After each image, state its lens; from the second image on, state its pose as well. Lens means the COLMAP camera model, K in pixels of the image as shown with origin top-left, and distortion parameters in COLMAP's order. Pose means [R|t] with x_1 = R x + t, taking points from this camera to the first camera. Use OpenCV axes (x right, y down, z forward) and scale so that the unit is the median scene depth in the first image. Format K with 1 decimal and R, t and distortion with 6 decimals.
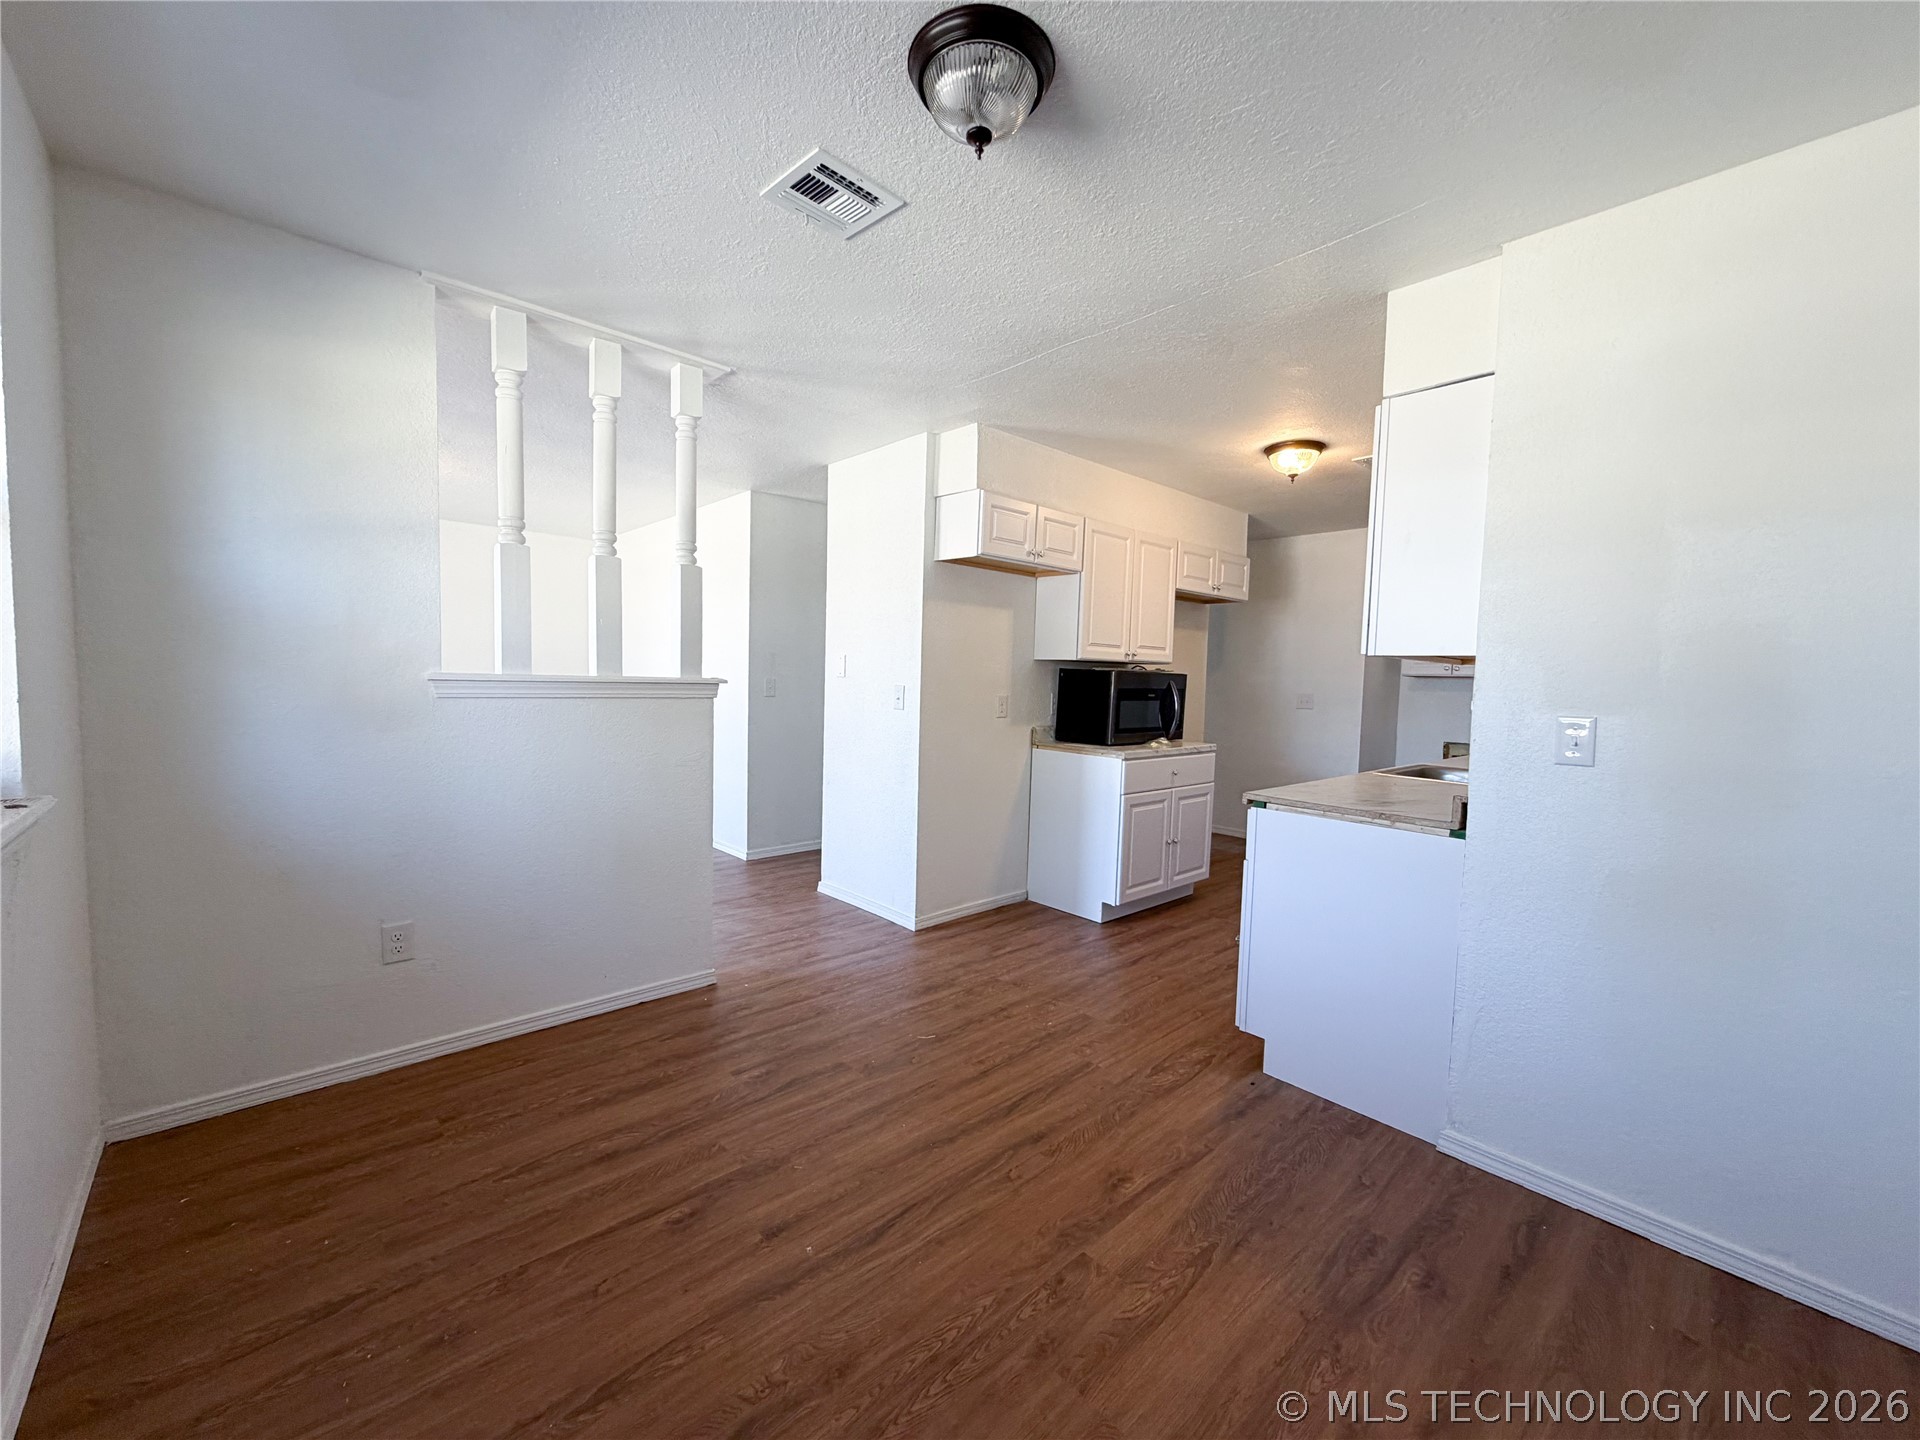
lens RADIAL K [[762.9, 0, 953.7], [0, 762.9, 721.1], [0, 0, 1]] dist [0.001615, 0.000181]
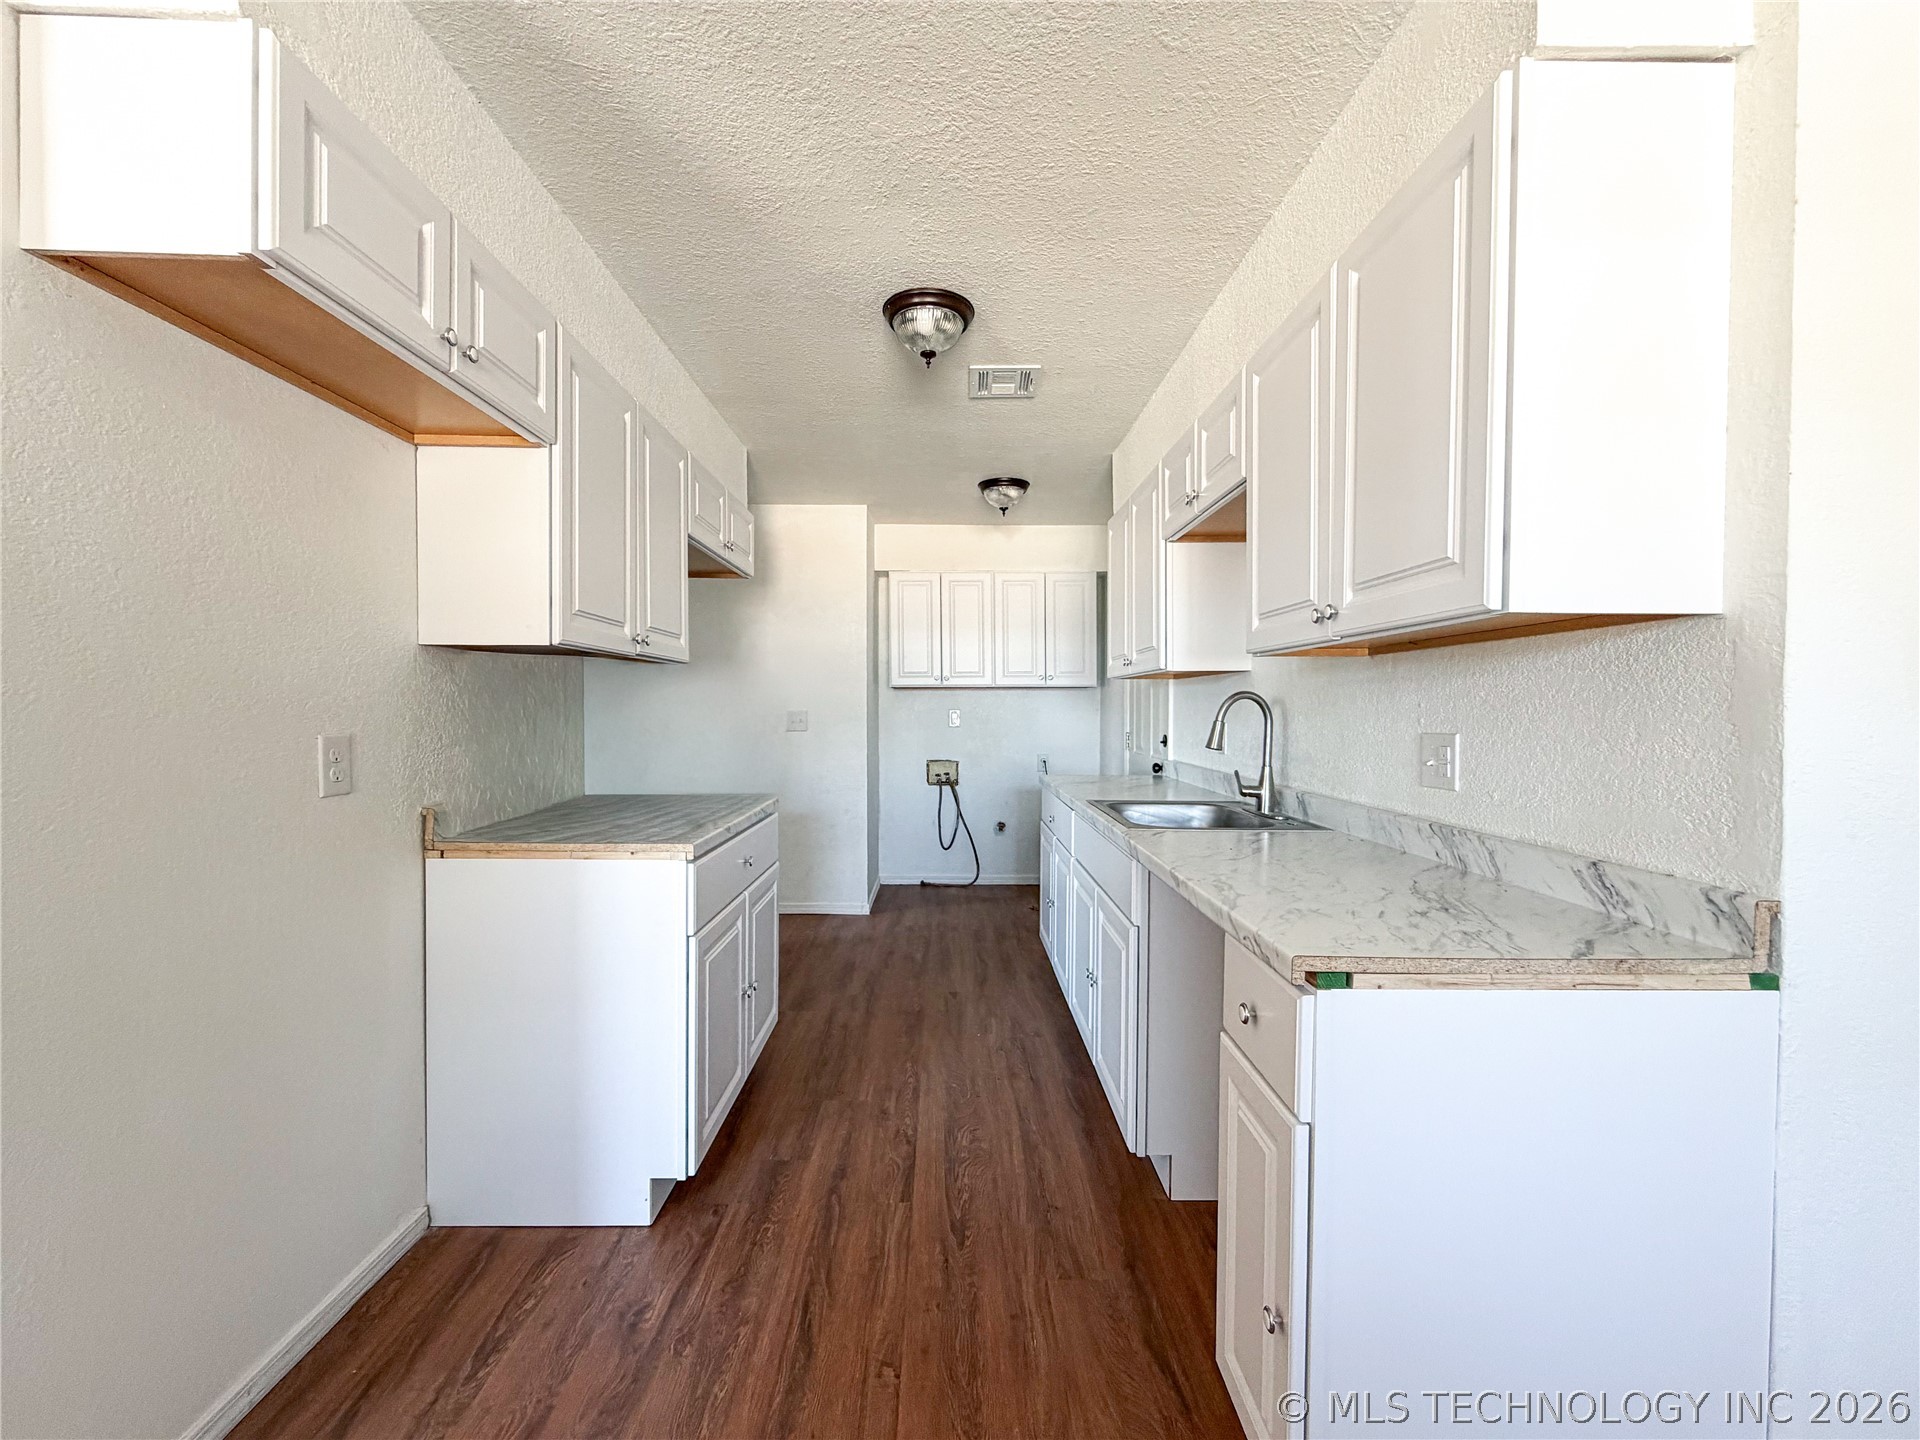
lens RADIAL K [[762.9, 0, 953.7], [0, 762.9, 721.1], [0, 0, 1]] dist [0.001615, 0.000181]
pose [[0.663330, -0.040506, 0.747230, -0.025694], [0.061067, 0.998134, -0.000104, -0.042989], [-0.745831, 0.045700, 0.664566, 0.992287]]
